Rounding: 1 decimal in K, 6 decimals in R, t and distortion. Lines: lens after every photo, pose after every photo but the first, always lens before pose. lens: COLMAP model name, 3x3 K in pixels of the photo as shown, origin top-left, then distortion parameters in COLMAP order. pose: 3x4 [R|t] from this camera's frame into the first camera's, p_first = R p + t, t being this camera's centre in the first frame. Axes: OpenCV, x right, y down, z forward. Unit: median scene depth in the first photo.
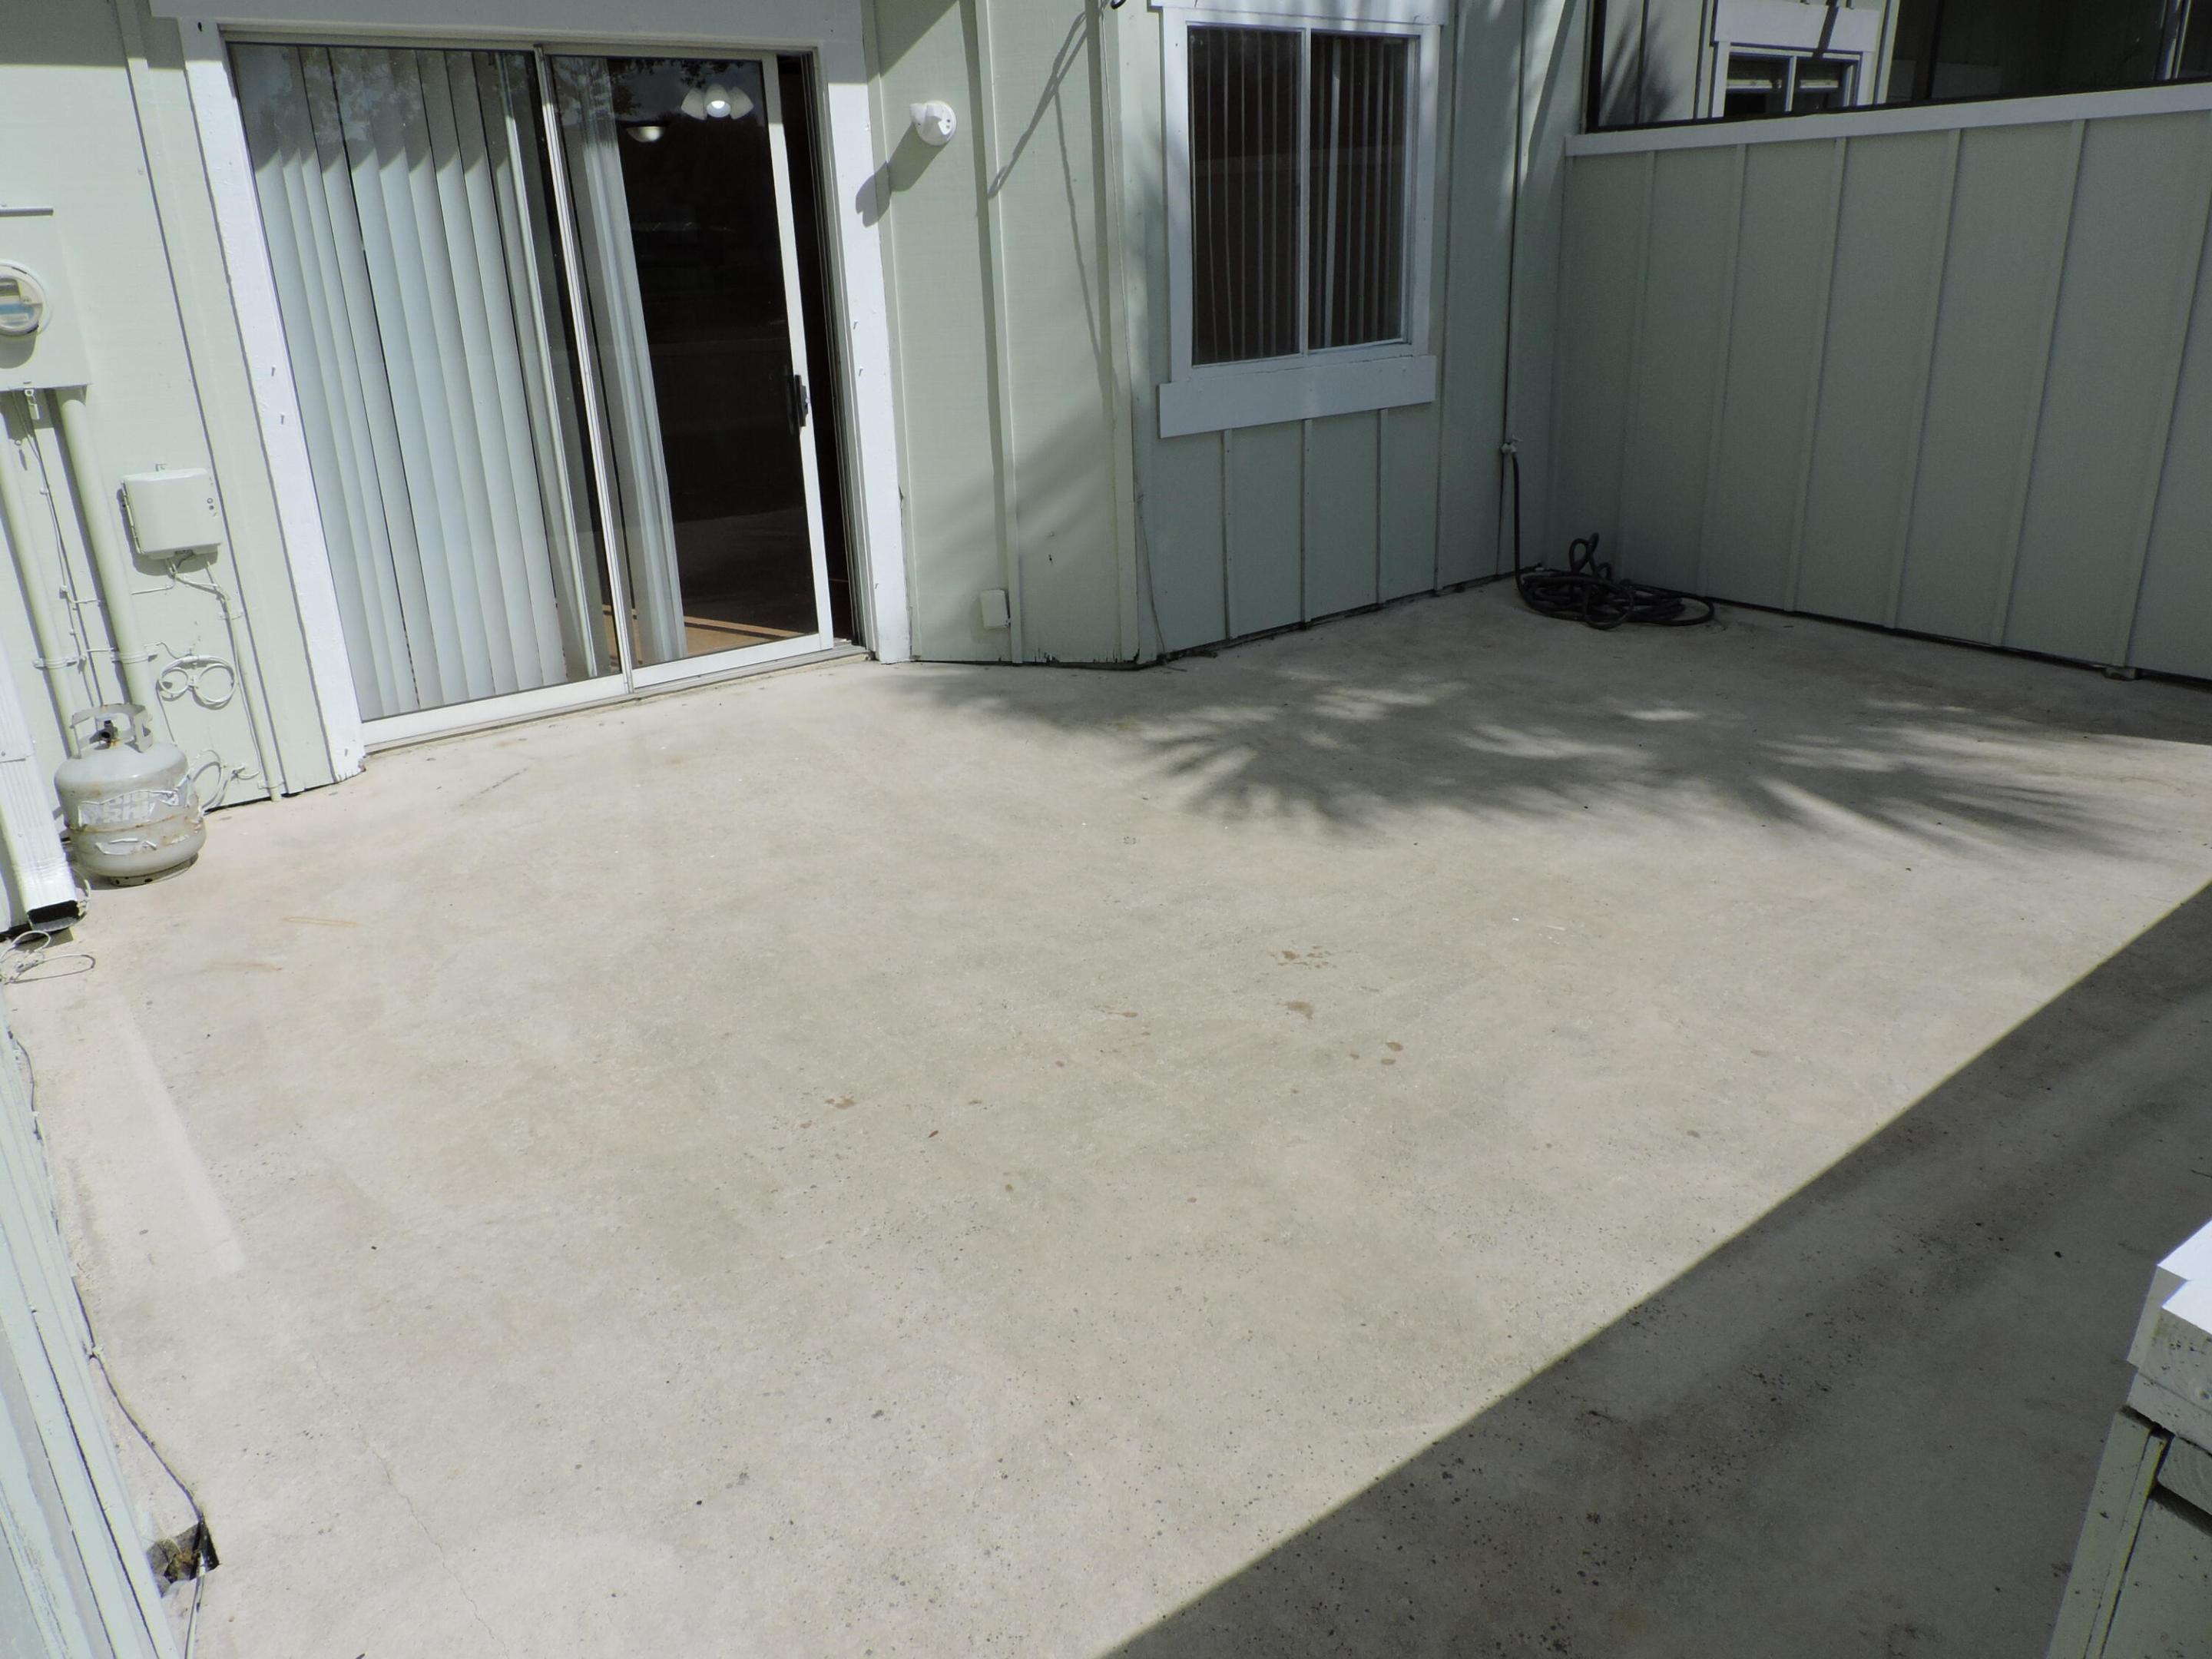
lens RADIAL K [[1581.3, 0, 1115.3], [0, 1581.3, 812.4], [0, 0, 1]] dist [-0.009814, -0.003975]
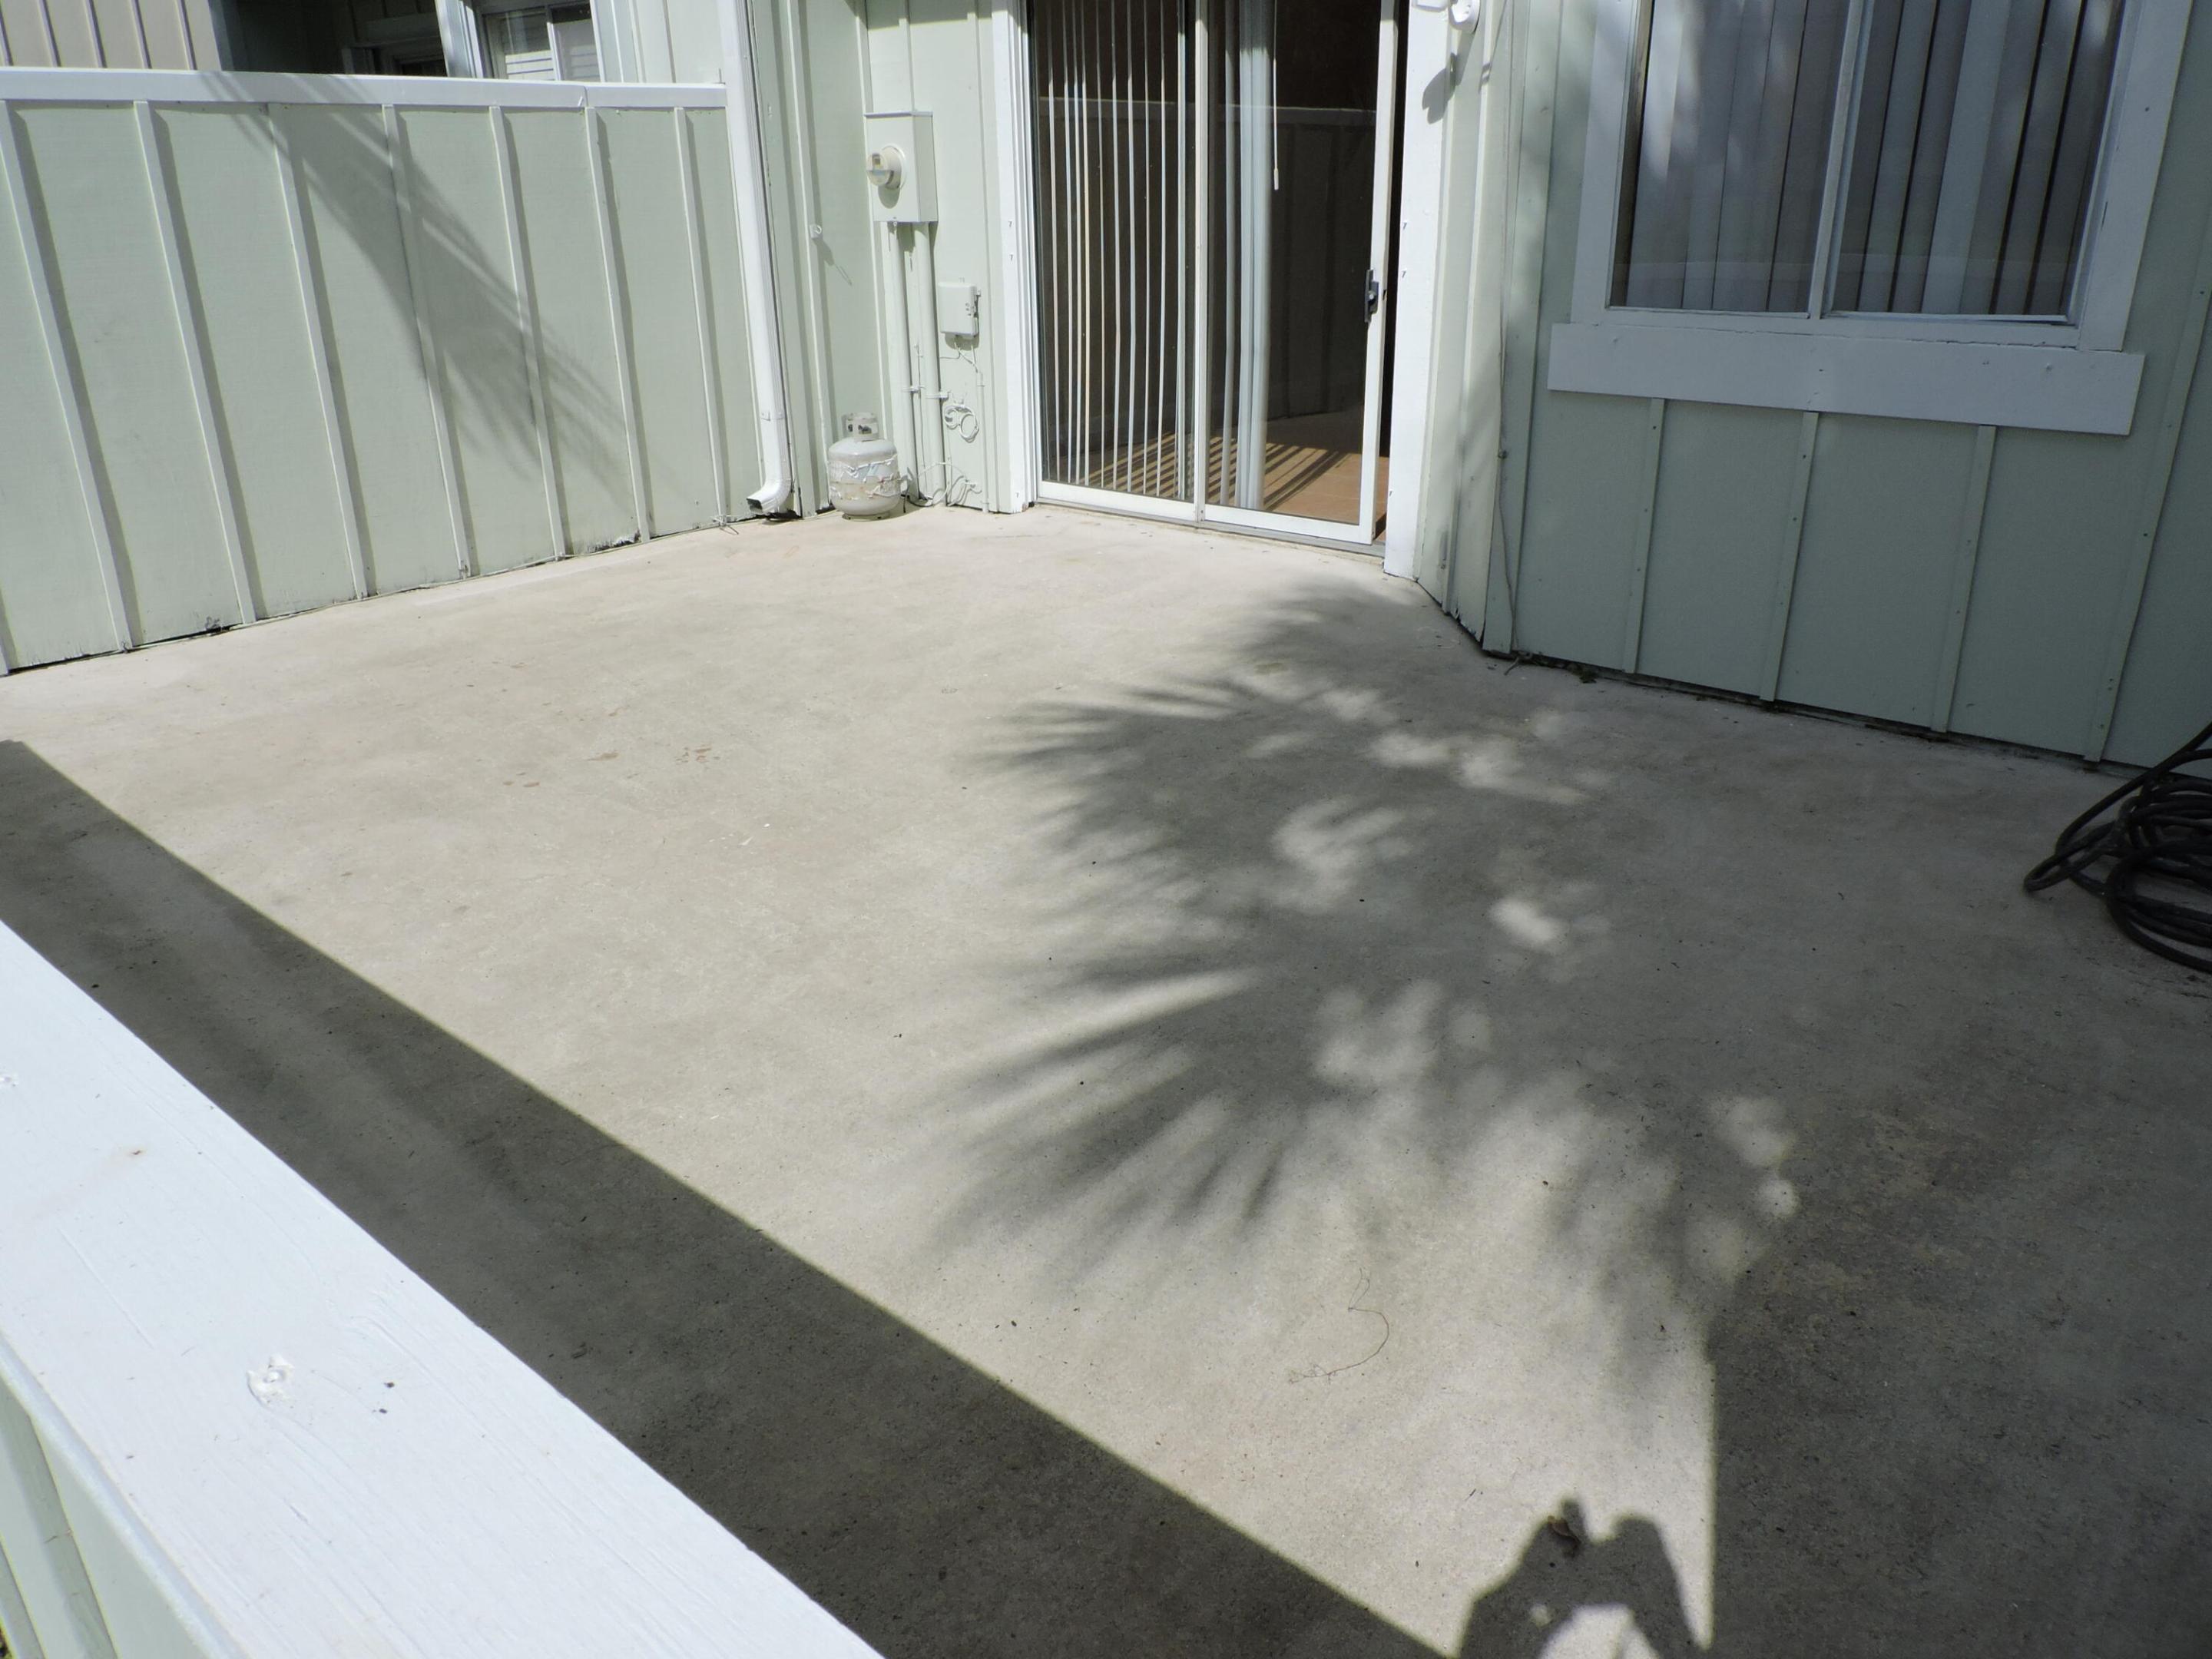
lens RADIAL K [[1581.3, 0, 1114.1], [0, 1581.3, 836.5], [0, 0, 1]] dist [-0.009814, -0.003975]
pose [[0.166951, 0.404877, -0.899000, 0.950623], [-0.331868, 0.881670, 0.335442, -0.270395], [0.928435, 0.242348, 0.281561, 0.718766]]
